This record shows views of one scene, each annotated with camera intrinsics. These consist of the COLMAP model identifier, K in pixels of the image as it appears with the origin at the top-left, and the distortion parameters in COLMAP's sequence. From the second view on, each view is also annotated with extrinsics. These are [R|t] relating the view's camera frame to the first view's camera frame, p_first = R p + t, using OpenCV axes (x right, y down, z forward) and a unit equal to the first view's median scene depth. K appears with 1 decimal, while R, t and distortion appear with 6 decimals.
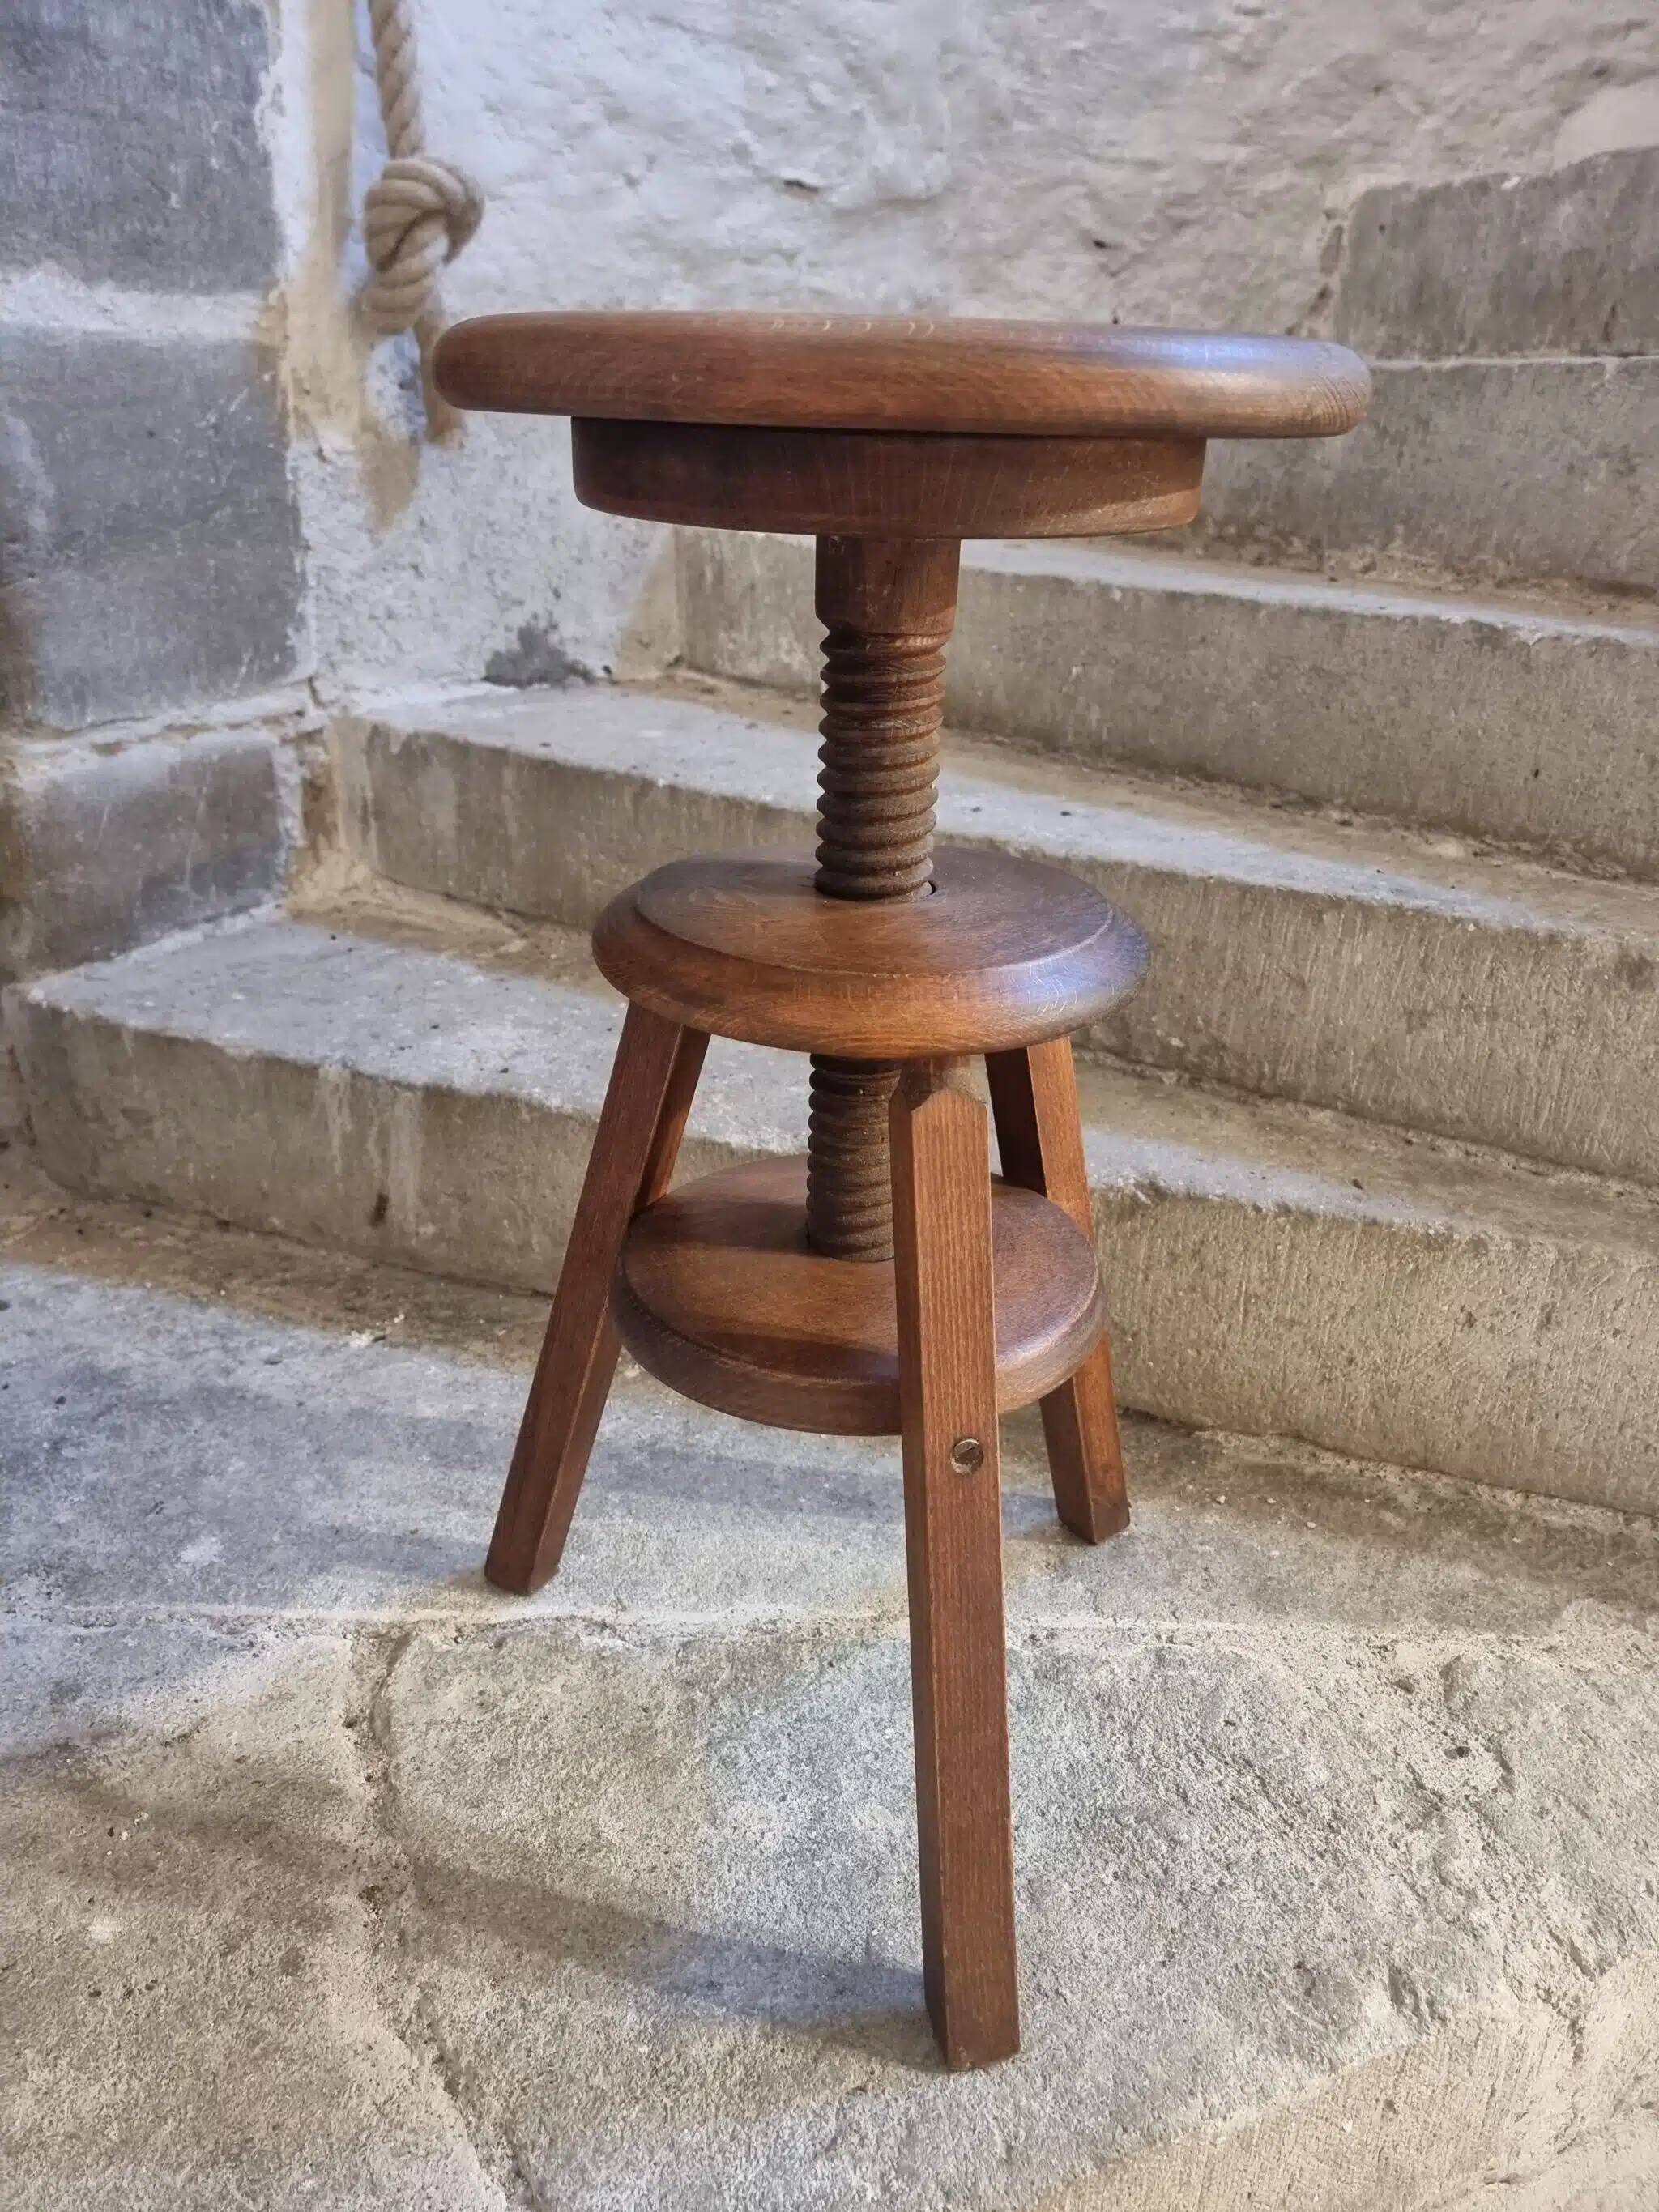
lens RADIAL K [[1561.1, 0, 823.4], [0, 1561.1, 1126.7], [0, 0, 1]] dist [0.061306, -0.058923]
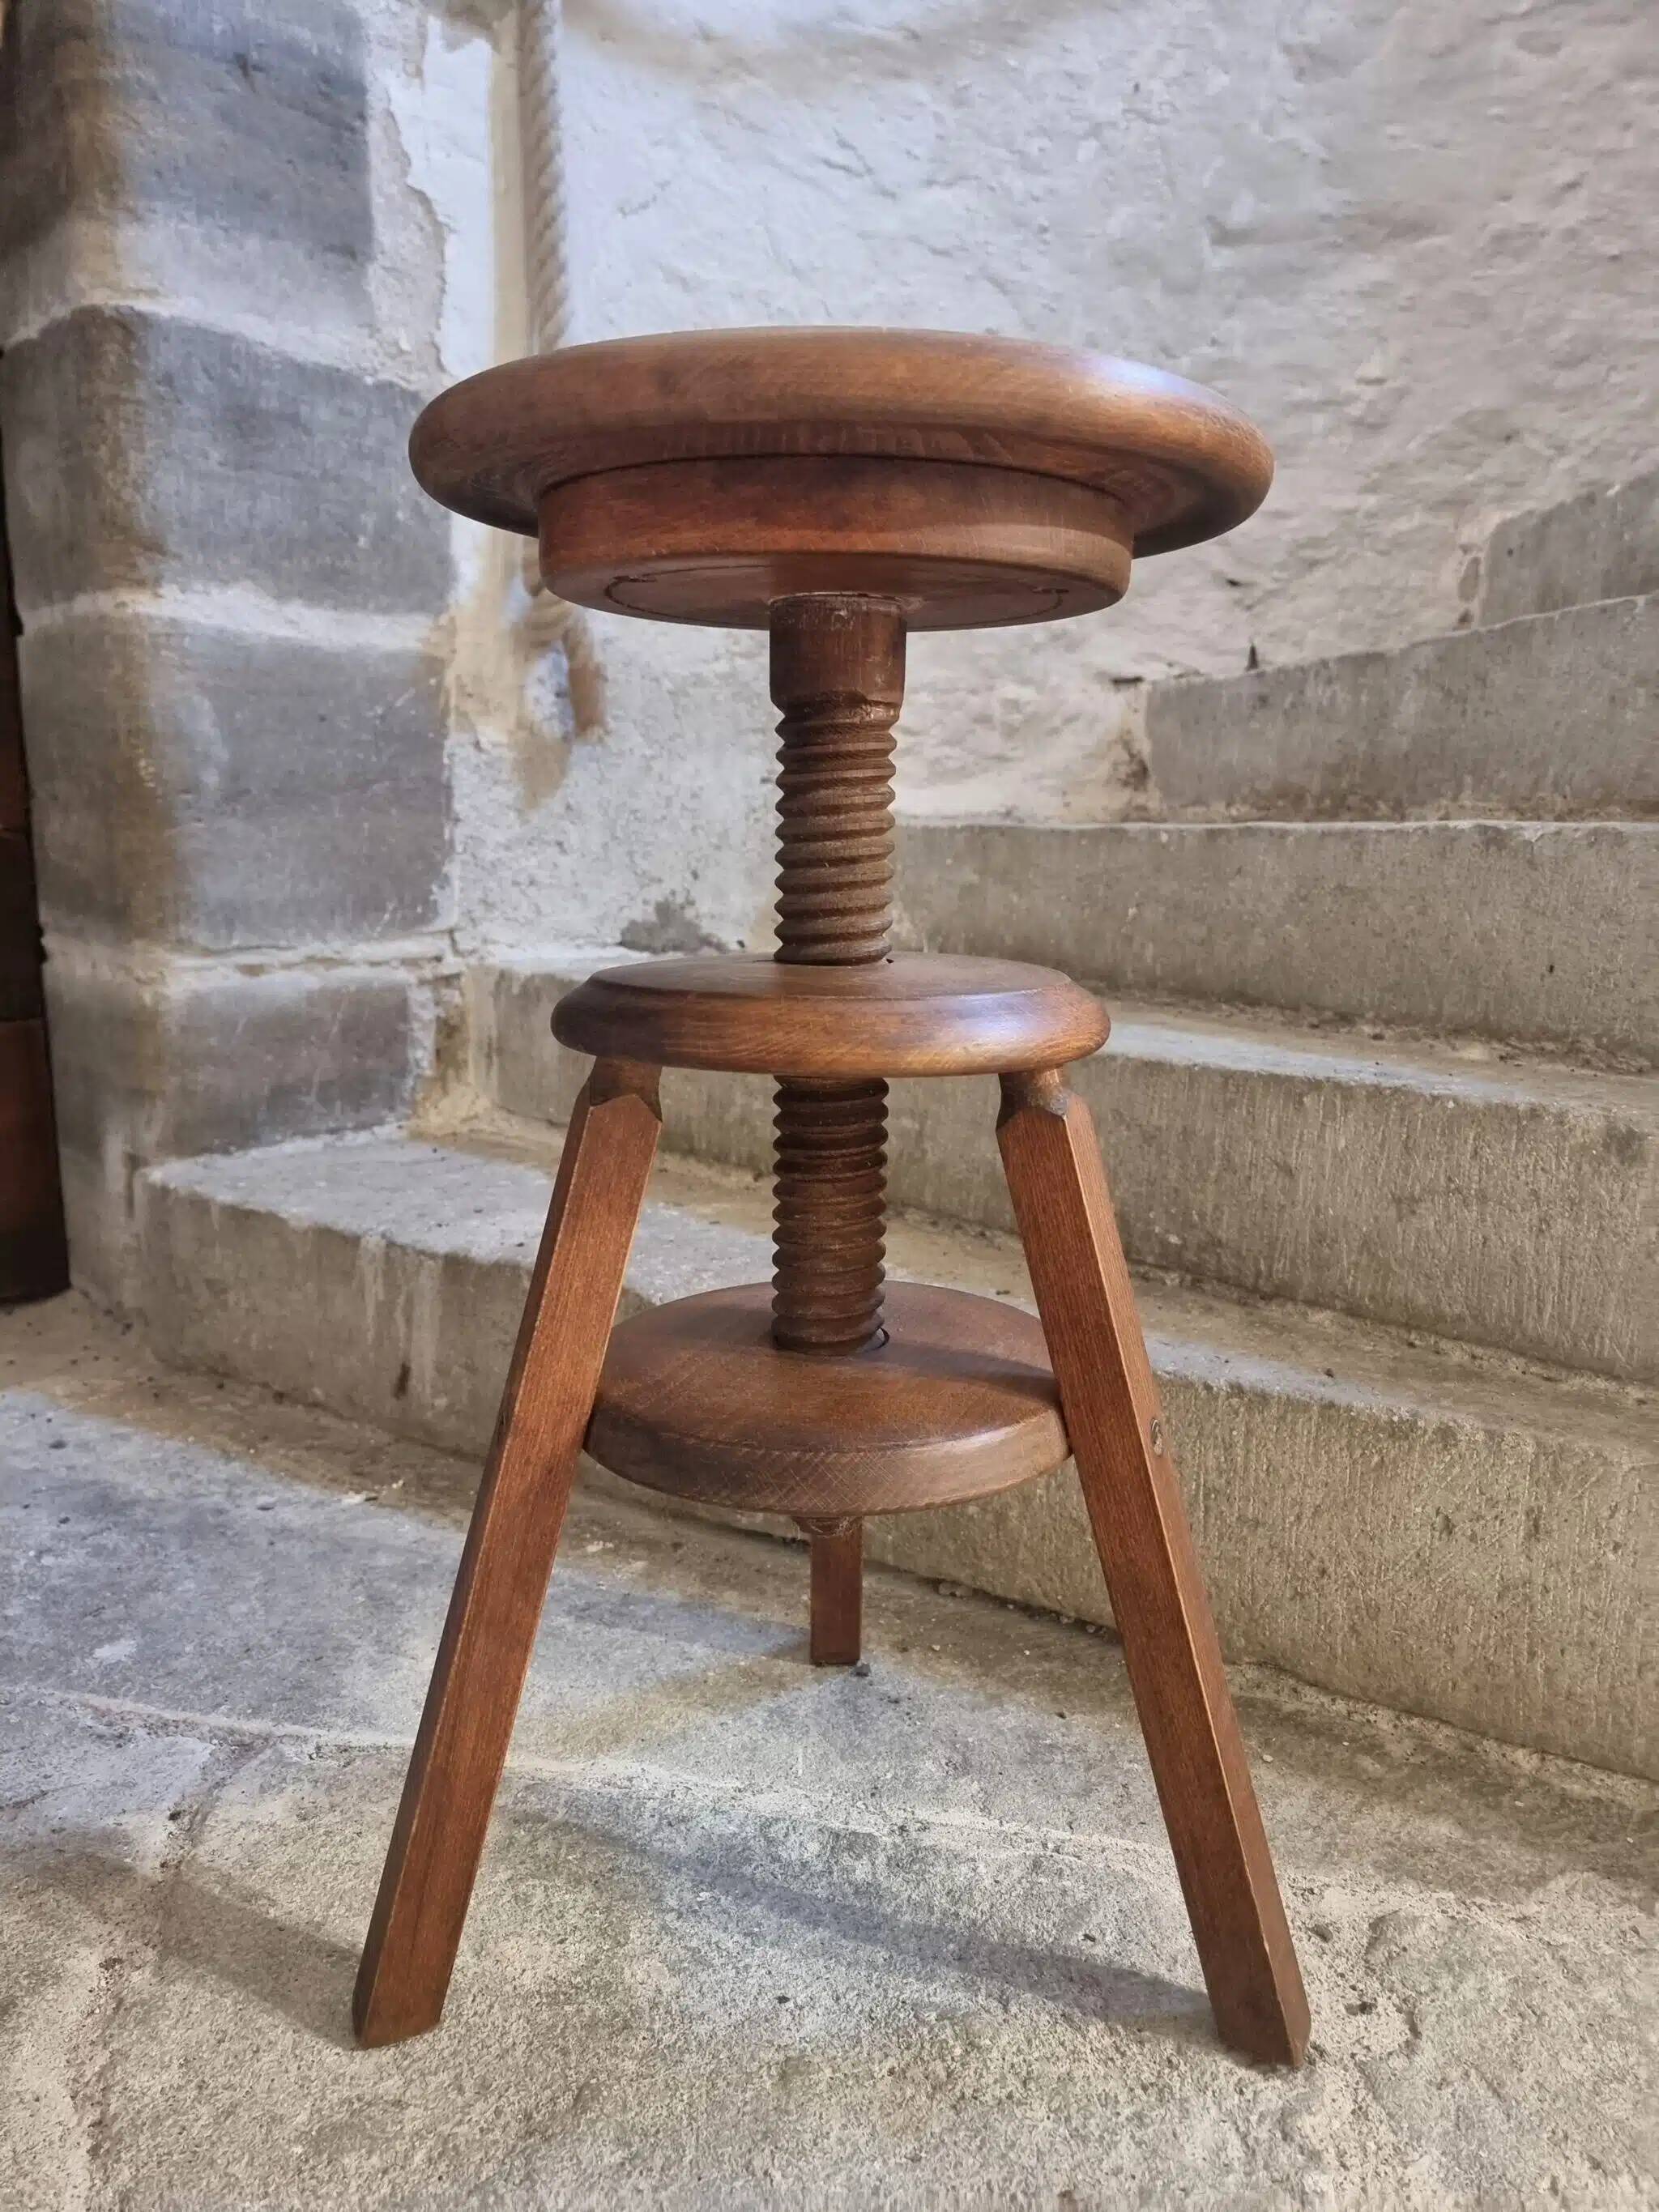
lens RADIAL K [[1561.1, 0, 808.1], [0, 1561.1, 1116.7], [0, 0, 1]] dist [0.061306, -0.058923]
pose [[0.976744, 0.022025, -0.213274, 0.242485], [-0.074386, 0.967738, -0.240729, 0.140079], [0.201091, 0.250995, 0.946871, 0.031008]]
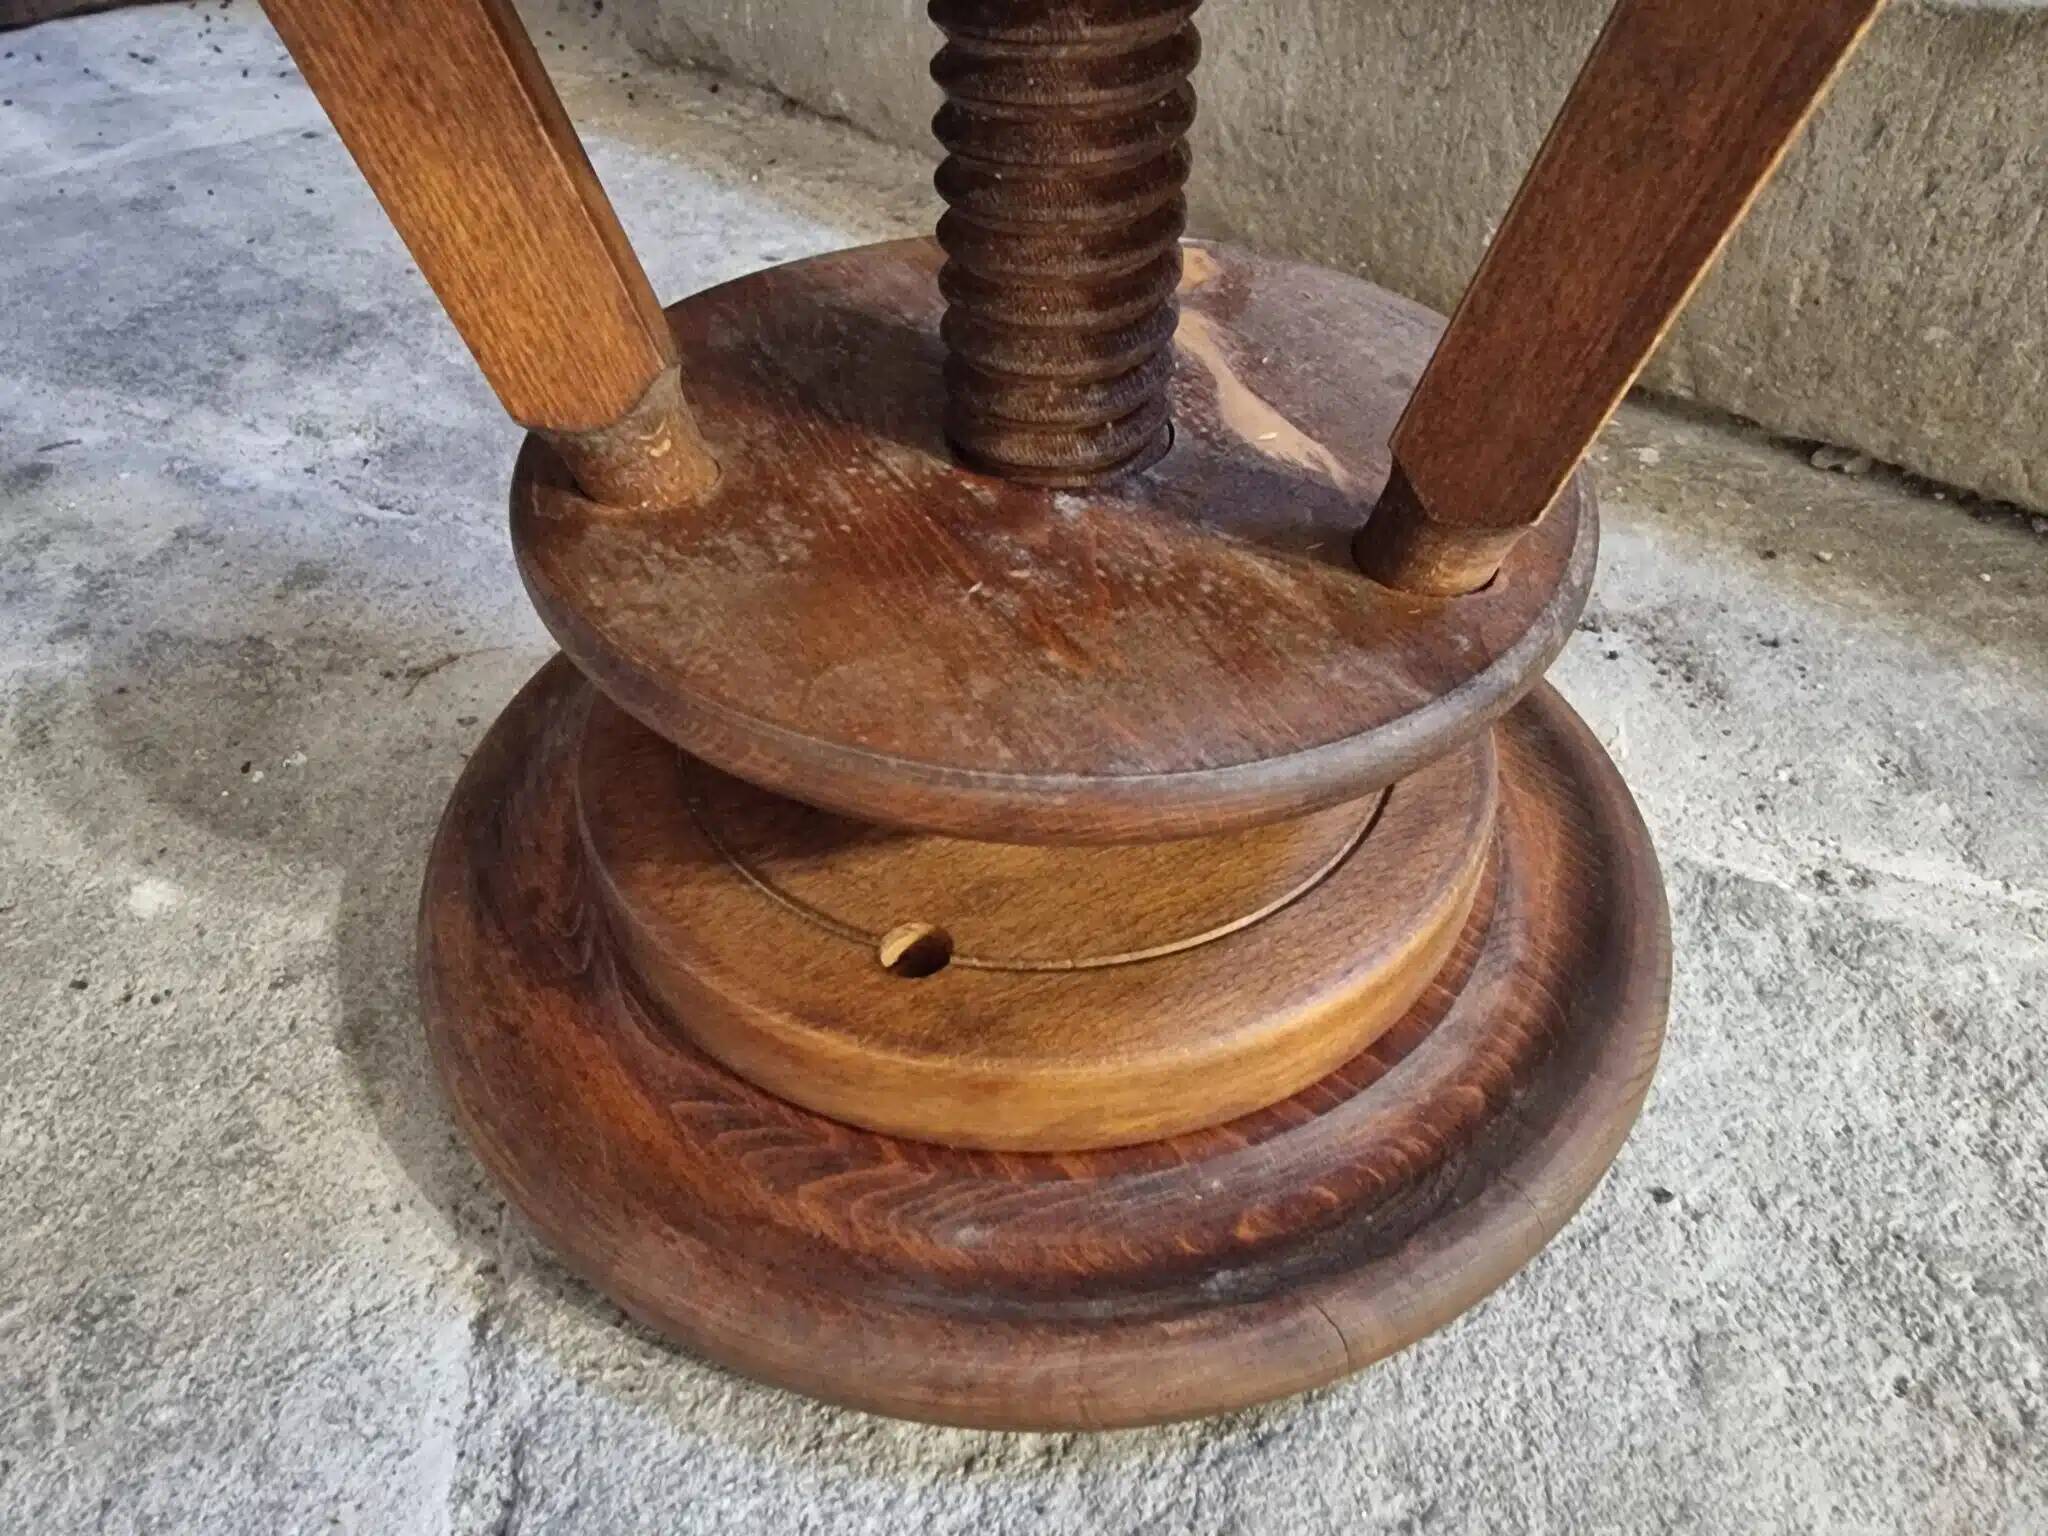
lens RADIAL K [[1447.2, 0, 1067.8], [0, 1447.2, 747.5], [0, 0, 1]] dist [0.050336, -0.053225]
pose [[0.921833, 0.233385, -0.309445, 0.039993], [-0.137860, 0.943609, 0.300992, 0.160376], [0.362242, -0.234804, 0.902024, 0.446311]]
